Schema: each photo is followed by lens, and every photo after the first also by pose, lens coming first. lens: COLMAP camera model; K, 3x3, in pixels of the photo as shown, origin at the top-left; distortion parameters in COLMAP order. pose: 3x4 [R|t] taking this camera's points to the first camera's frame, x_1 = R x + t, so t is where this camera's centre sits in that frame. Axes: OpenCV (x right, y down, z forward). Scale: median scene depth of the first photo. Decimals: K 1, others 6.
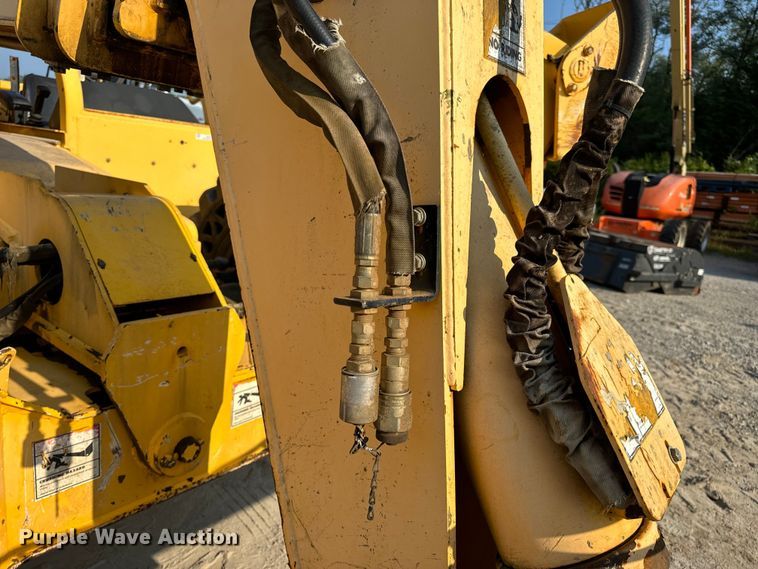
lens RADIAL K [[570.1, 0, 393.5], [0, 570.1, 288.5], [0, 0, 1]] dist [0.001101, -0.000508]
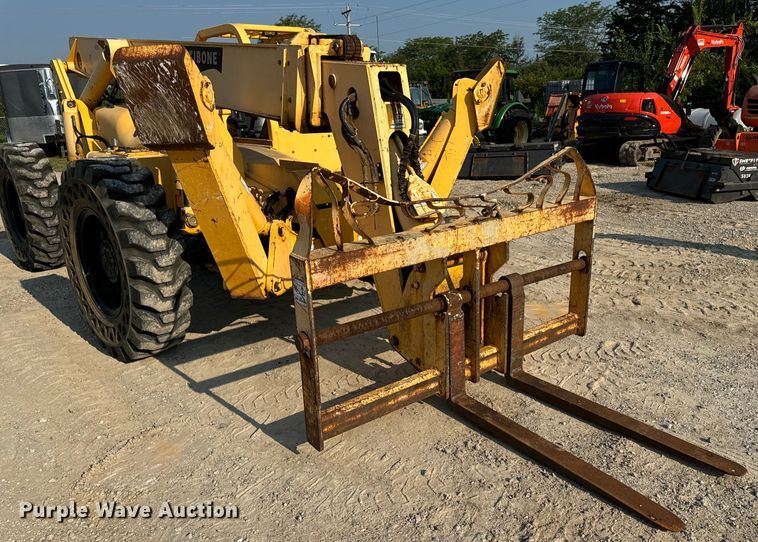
lens RADIAL K [[635.6, 0, 425.8], [0, 635.6, 293.0], [0, 0, 1]] dist [0.080066, -0.148928]
pose [[0.970764, -0.077499, -0.227179, 0.851019], [0.092942, 0.993977, 0.058071, 0.362342], [0.221310, -0.077488, 0.972120, -2.283954]]
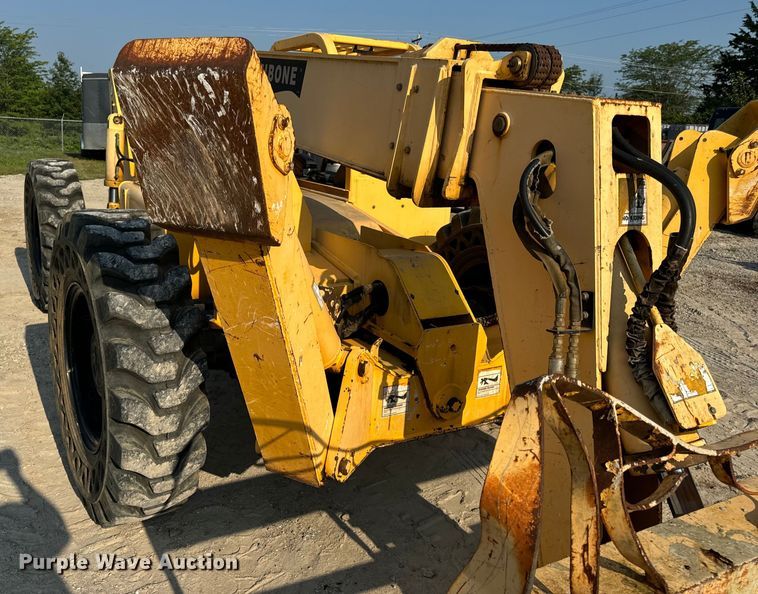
lens RADIAL K [[643.3, 0, 311.5], [0, 643.3, 265.9], [0, 0, 1]] dist [0.104501, -0.155233]
pose [[0.899653, 0.018457, -0.436215, 0.108927], [-0.034516, 0.998986, -0.028918, -0.072272], [0.435239, 0.041073, 0.899378, -1.056163]]
